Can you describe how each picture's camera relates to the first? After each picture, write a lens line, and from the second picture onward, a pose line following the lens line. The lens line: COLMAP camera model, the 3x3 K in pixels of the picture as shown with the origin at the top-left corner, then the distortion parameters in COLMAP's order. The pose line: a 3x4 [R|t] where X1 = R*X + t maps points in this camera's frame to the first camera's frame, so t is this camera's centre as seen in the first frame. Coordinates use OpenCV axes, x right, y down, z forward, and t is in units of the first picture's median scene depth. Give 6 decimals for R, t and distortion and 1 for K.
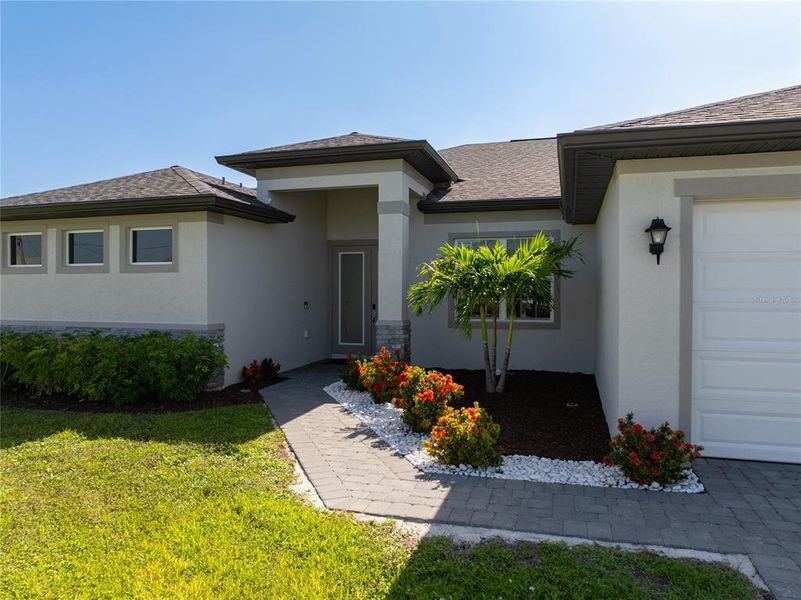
lens RADIAL K [[585.9, 0, 400.5], [0, 585.9, 300.0], [0, 0, 1]] dist [-0.002531, -0.001006]
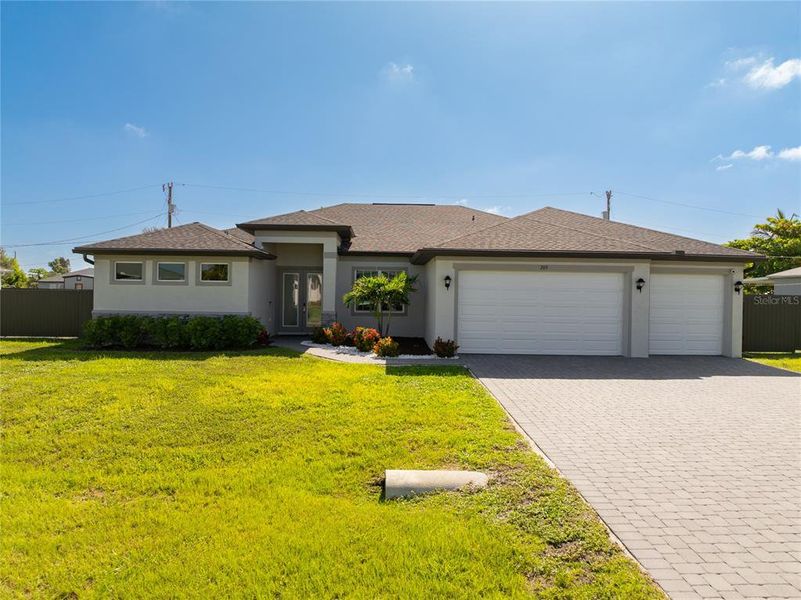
lens RADIAL K [[585.9, 0, 400.5], [0, 585.9, 300.0], [0, 0, 1]] dist [-0.002531, -0.001006]
pose [[0.953388, 0.009424, 0.301599, -0.459870], [-0.008519, 0.999954, -0.004314, 0.004217], [-0.301625, 0.001543, 0.953425, -1.178655]]
